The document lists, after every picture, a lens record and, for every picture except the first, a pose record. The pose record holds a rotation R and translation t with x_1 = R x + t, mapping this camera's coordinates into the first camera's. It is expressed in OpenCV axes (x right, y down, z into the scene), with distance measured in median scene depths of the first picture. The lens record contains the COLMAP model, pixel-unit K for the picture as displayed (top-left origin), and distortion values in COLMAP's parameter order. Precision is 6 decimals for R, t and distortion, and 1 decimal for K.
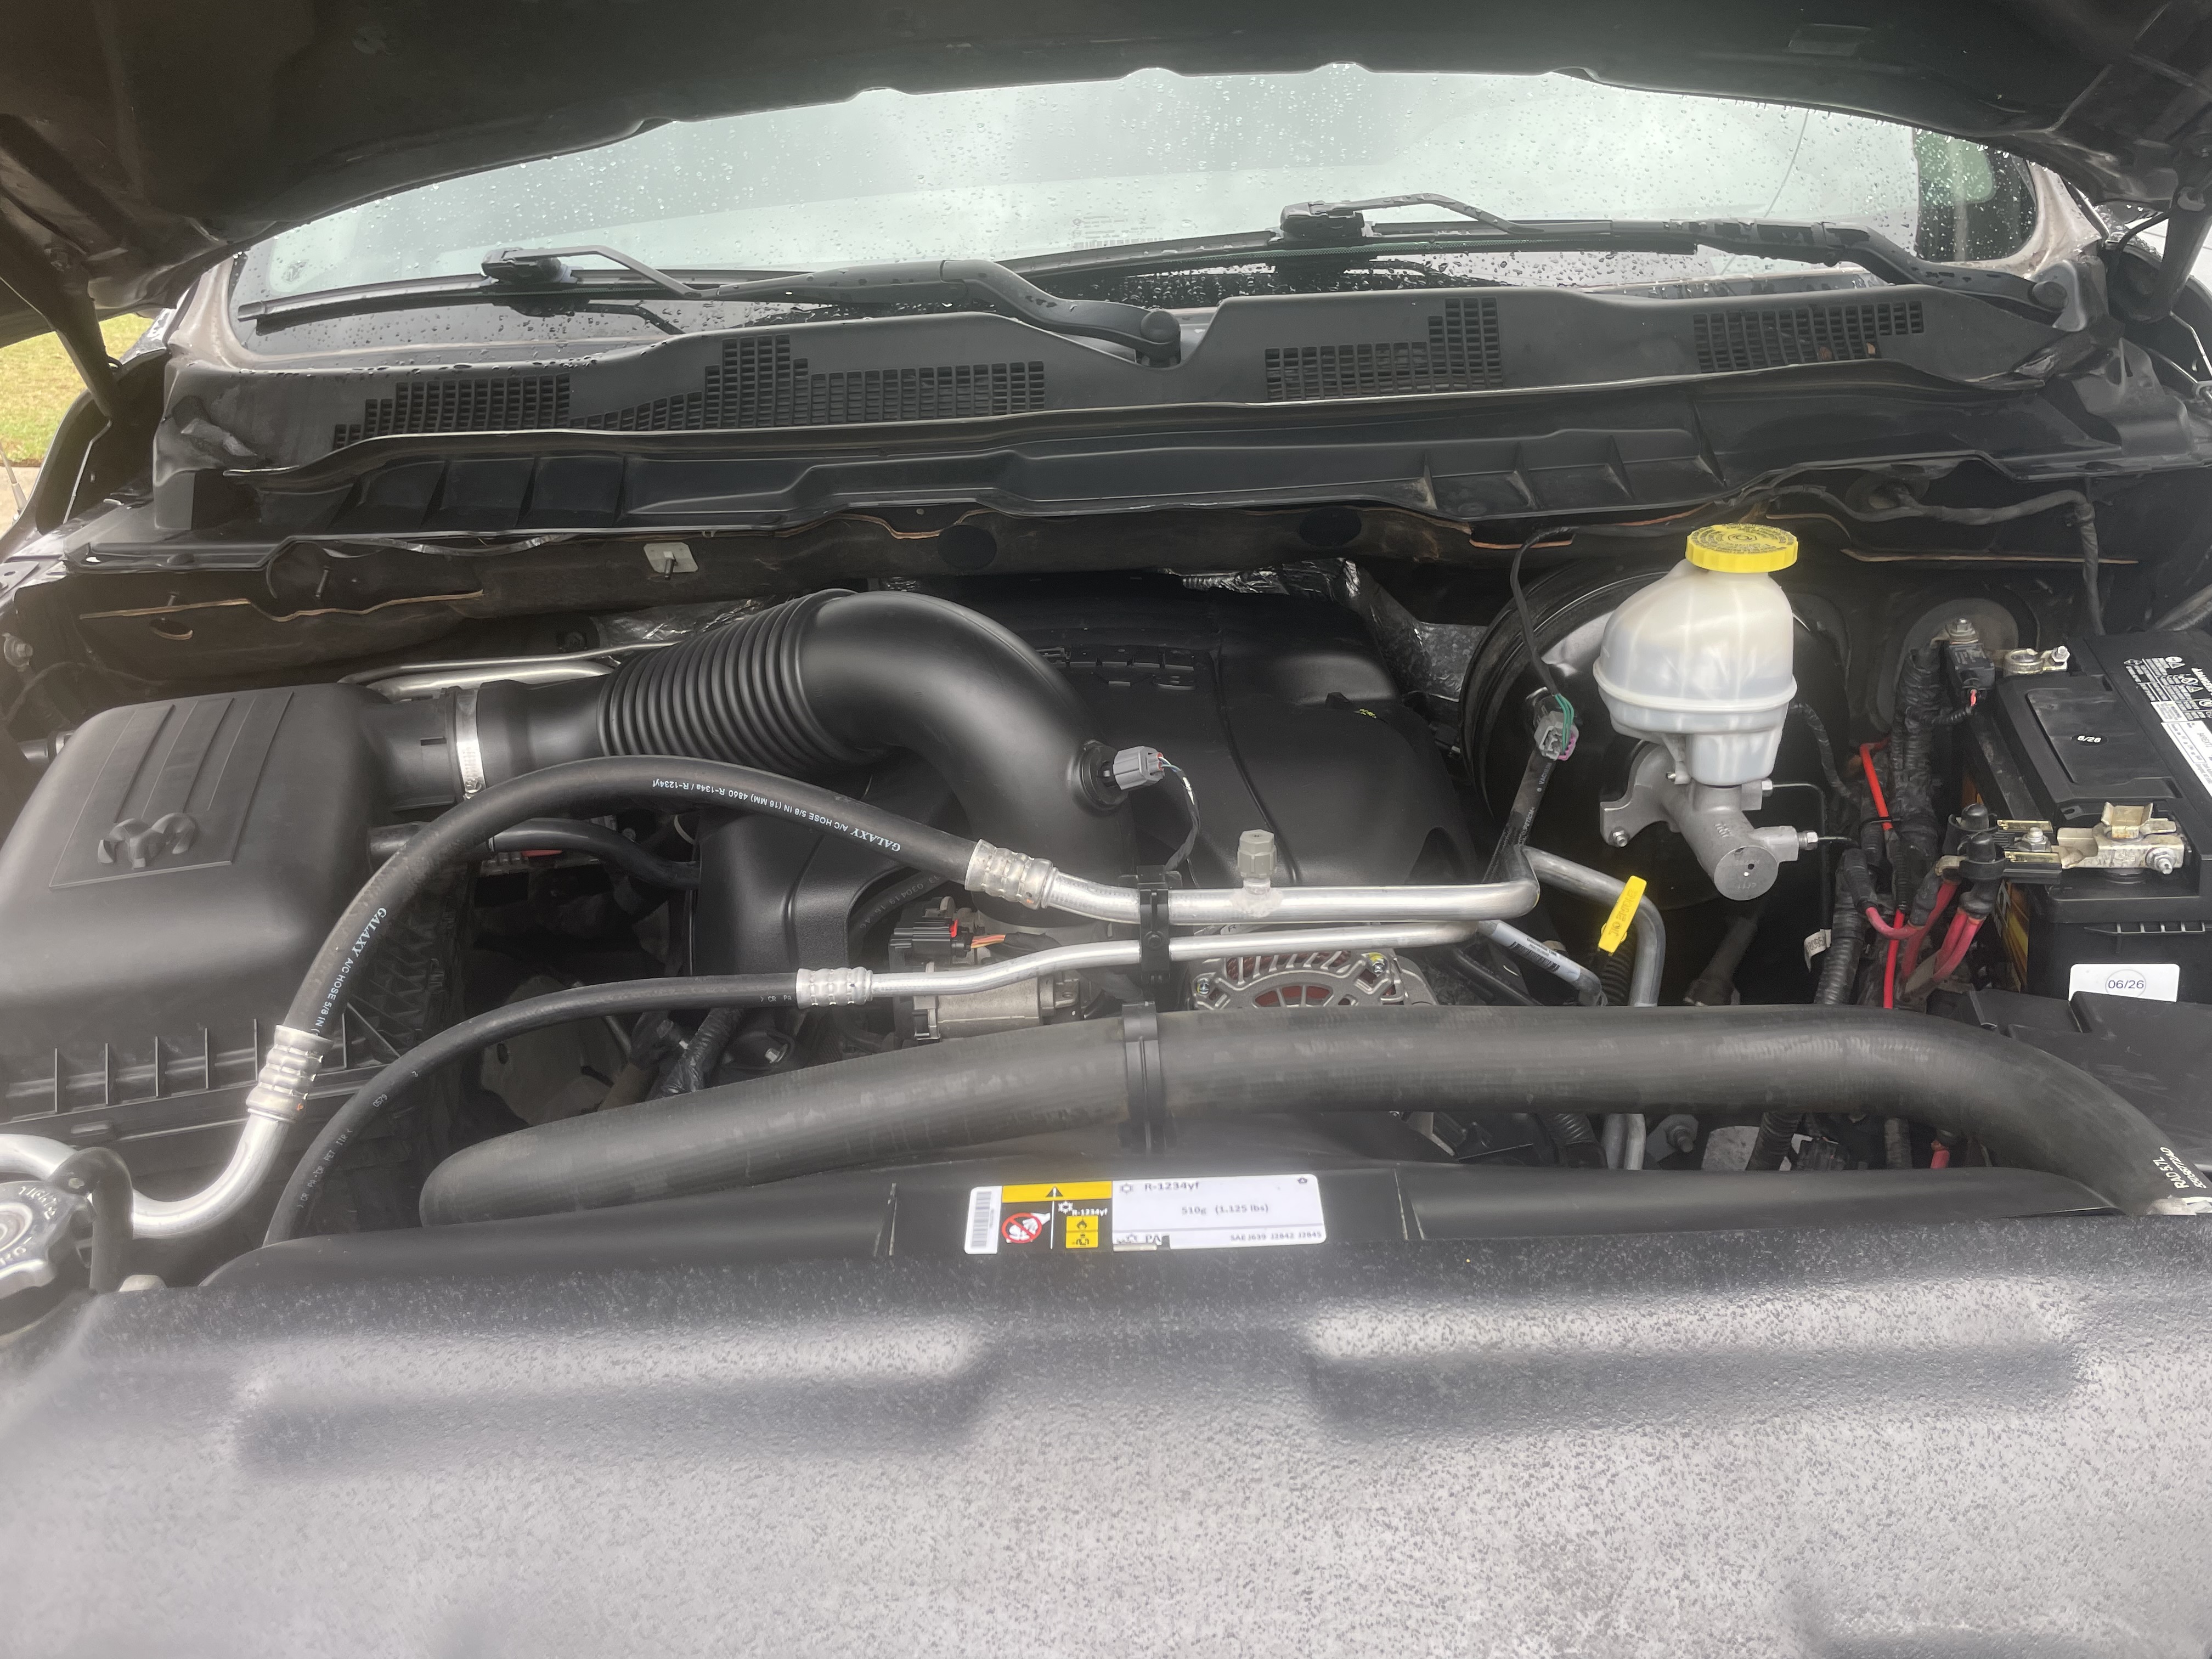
lens RADIAL K [[1631.6, 0, 1106.0], [0, 1631.6, 829.5], [0, 0, 1]] dist [0.087055, -0.159691]
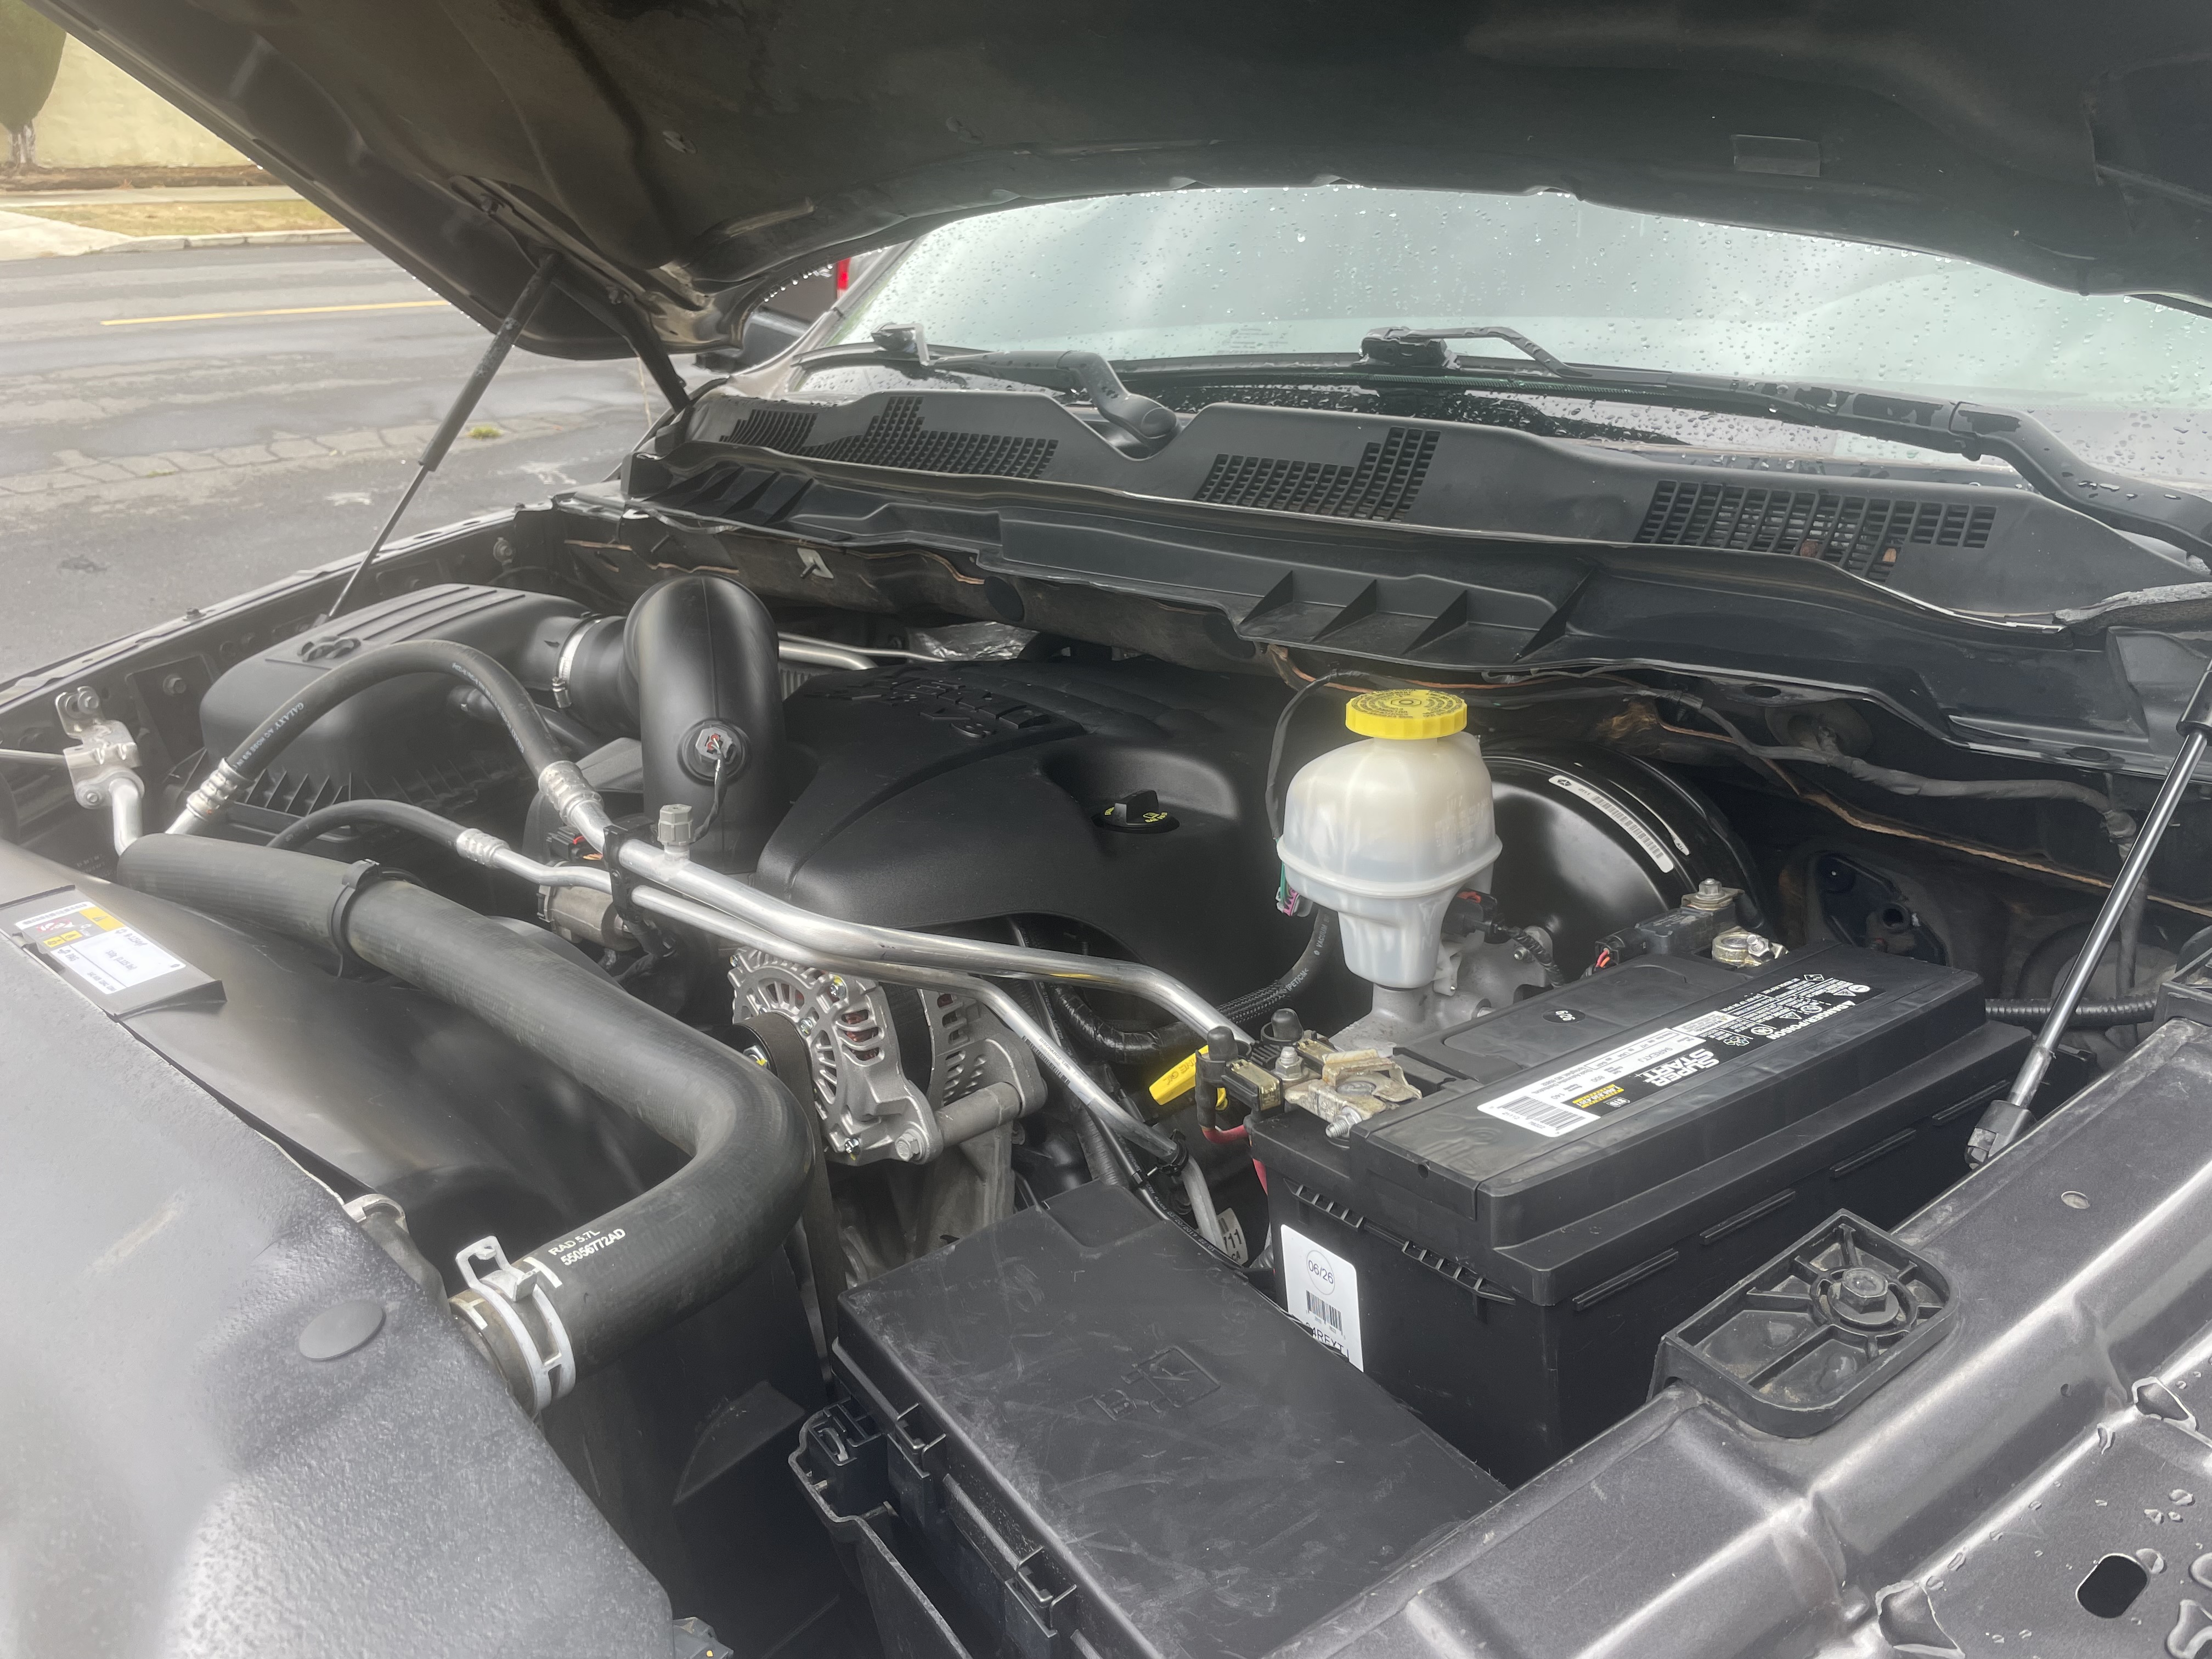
lens RADIAL K [[1631.6, 0, 1106.0], [0, 1631.6, 829.5], [0, 0, 1]] dist [0.087055, -0.159691]
pose [[0.745451, 0.260251, -0.613655, 0.719666], [-0.319053, 0.947629, 0.014312, -0.066215], [0.585242, 0.185119, 0.789445, 0.208265]]
